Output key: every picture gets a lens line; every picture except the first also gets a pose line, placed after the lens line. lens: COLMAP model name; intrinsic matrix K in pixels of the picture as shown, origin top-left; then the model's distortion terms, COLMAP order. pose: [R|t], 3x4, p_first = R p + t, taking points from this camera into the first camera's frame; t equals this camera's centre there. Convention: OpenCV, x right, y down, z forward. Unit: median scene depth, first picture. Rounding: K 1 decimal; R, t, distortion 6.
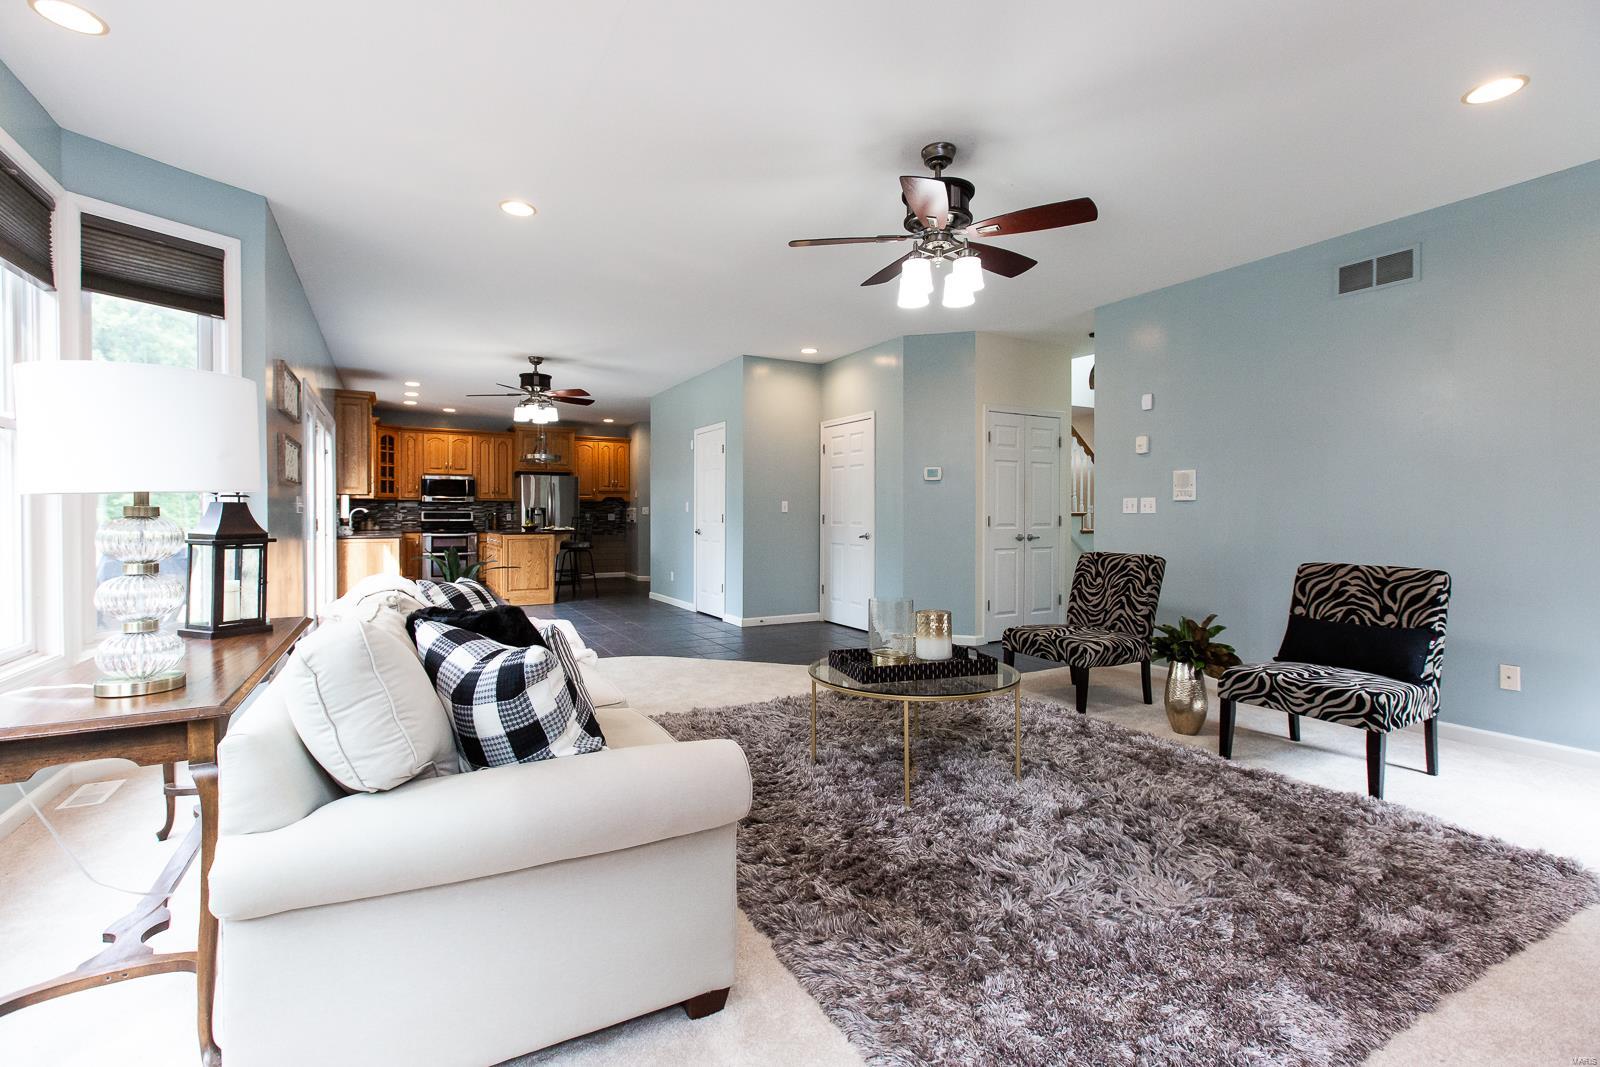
lens RADIAL K [[706.8, 0, 789.0], [0, 706.8, 520.1], [0, 0, 1]] dist [0.002414, 0.000155]
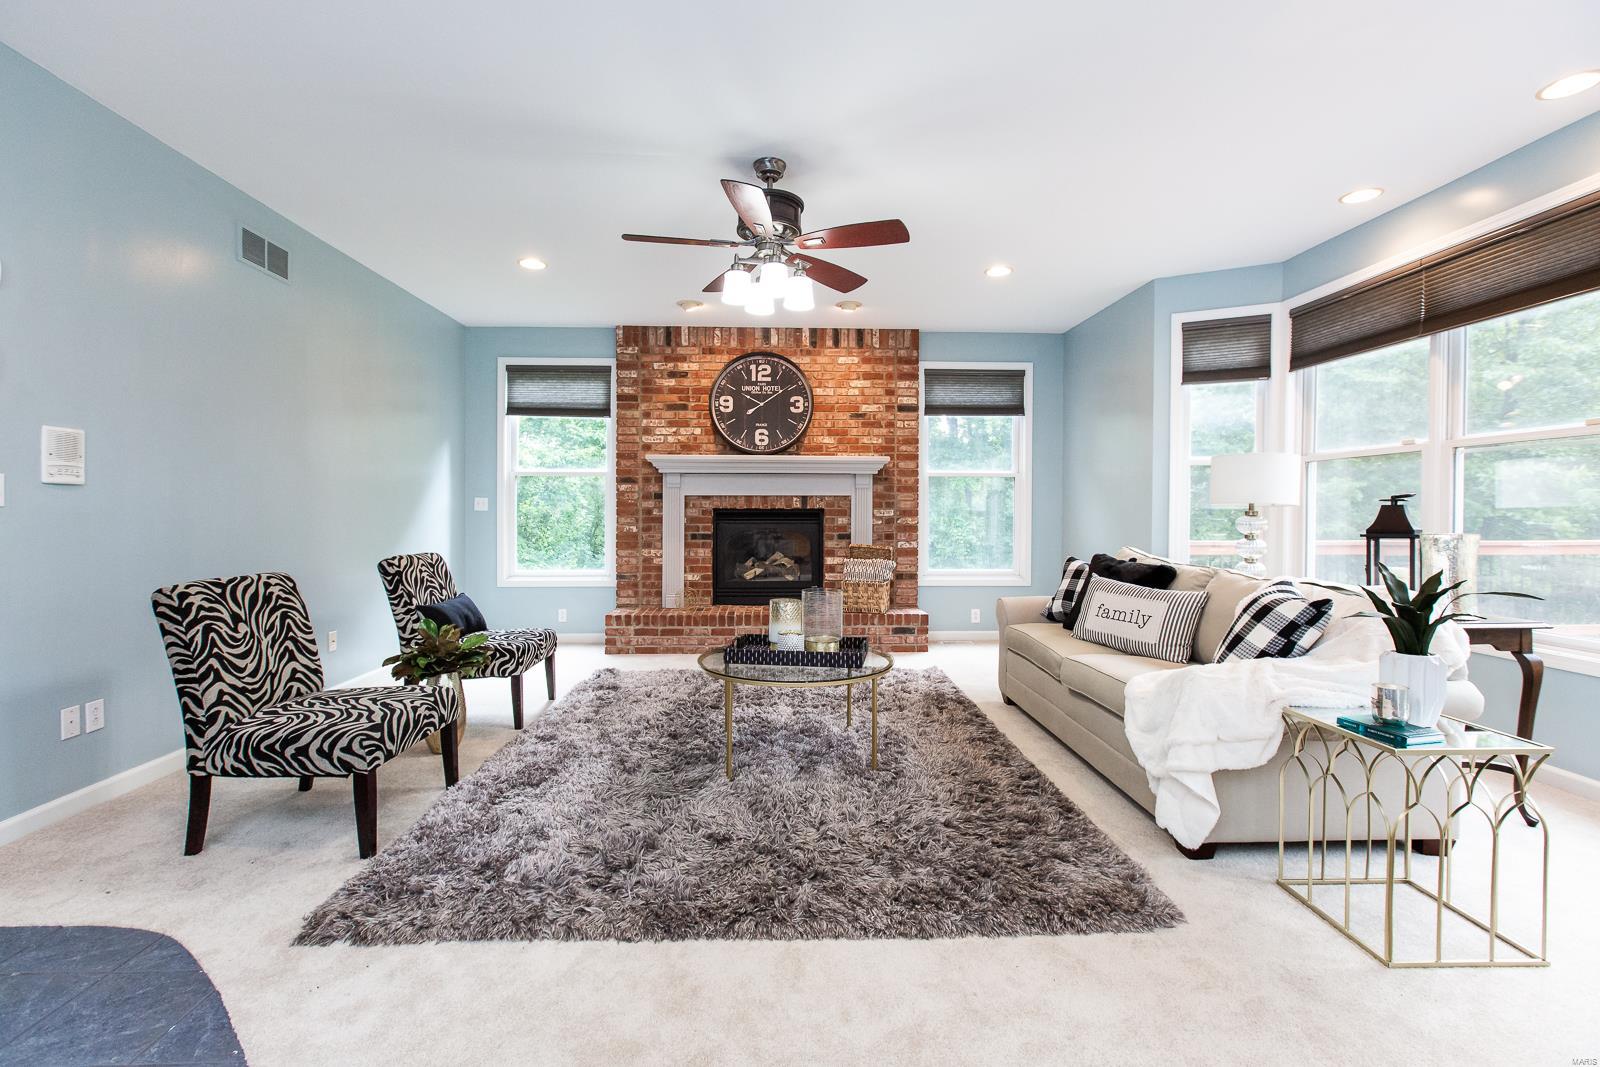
lens RADIAL K [[712.1, 0, 801.1], [0, 712.1, 517.8], [0, 0, 1]] dist [-0.001269, 0.000067]
pose [[-0.896400, -0.007048, 0.443191, -0.135523], [-0.000797, 0.999898, 0.014290, -0.006630], [-0.443246, 0.012456, -0.896313, 0.873998]]
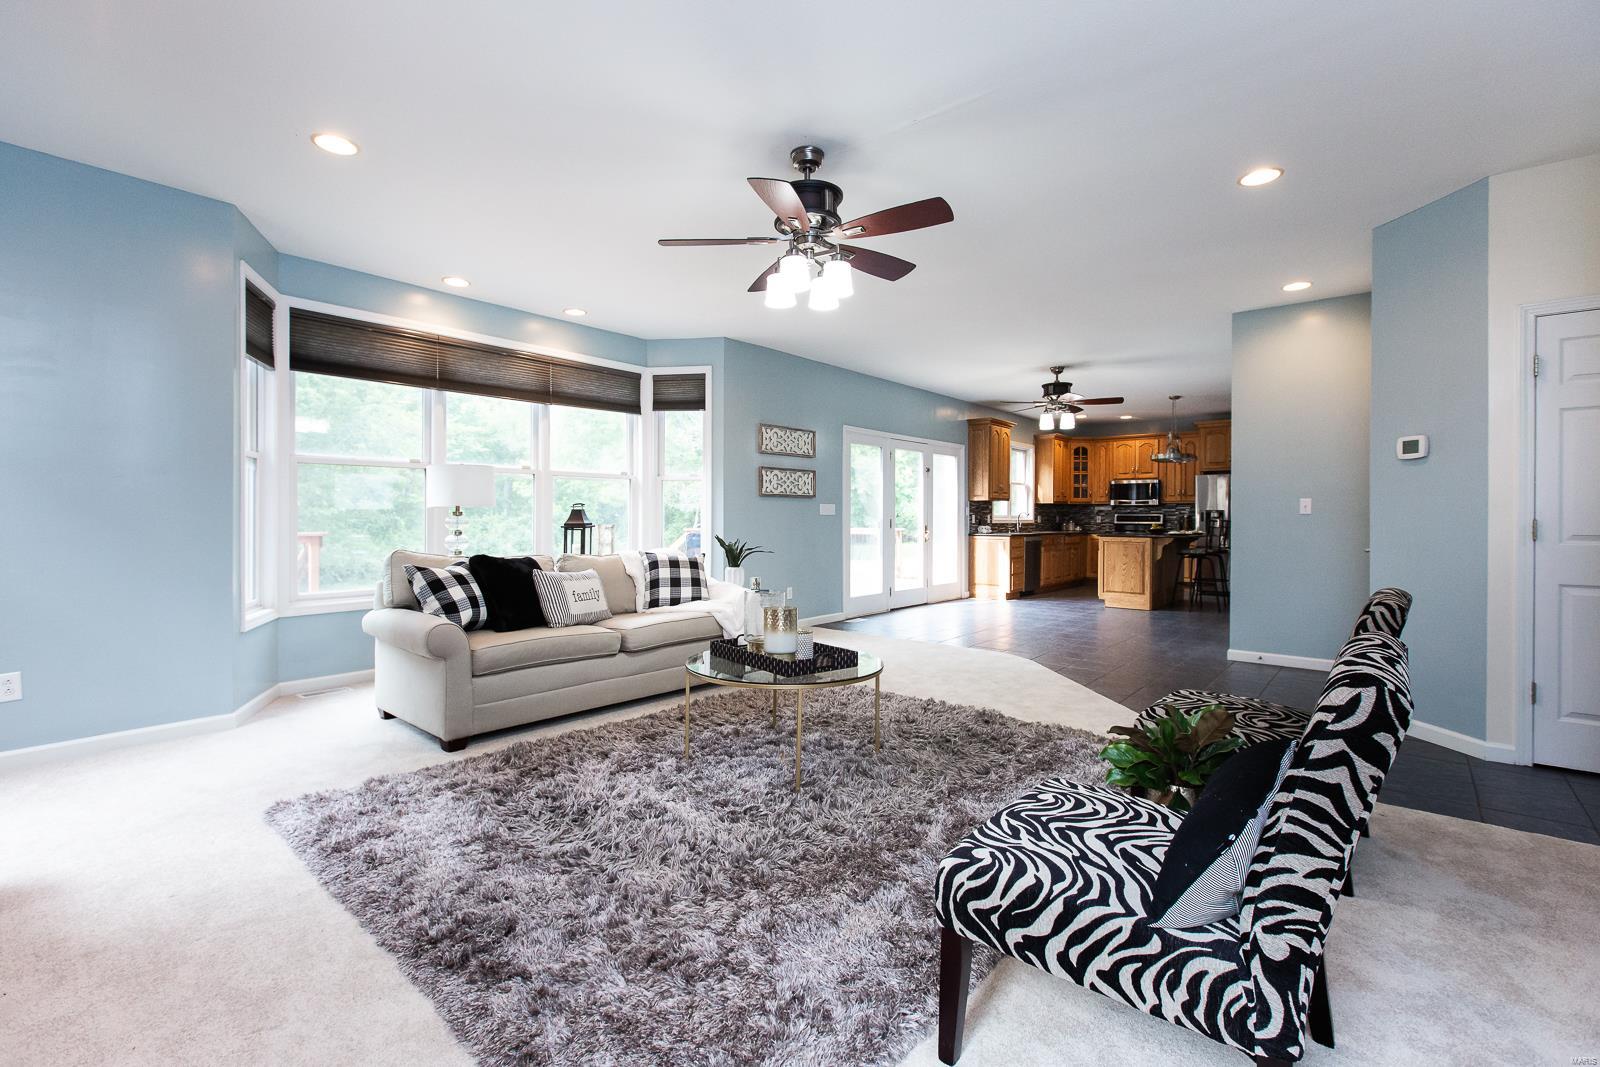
lens RADIAL K [[712.1, 0, 801.1], [0, 712.1, 517.8], [0, 0, 1]] dist [-0.001269, 0.000067]
pose [[0.356637, 0.002919, -0.934238, 0.528742], [-0.011166, 0.999937, -0.001138, -0.000711], [0.934176, 0.010837, 0.356647, 0.287841]]
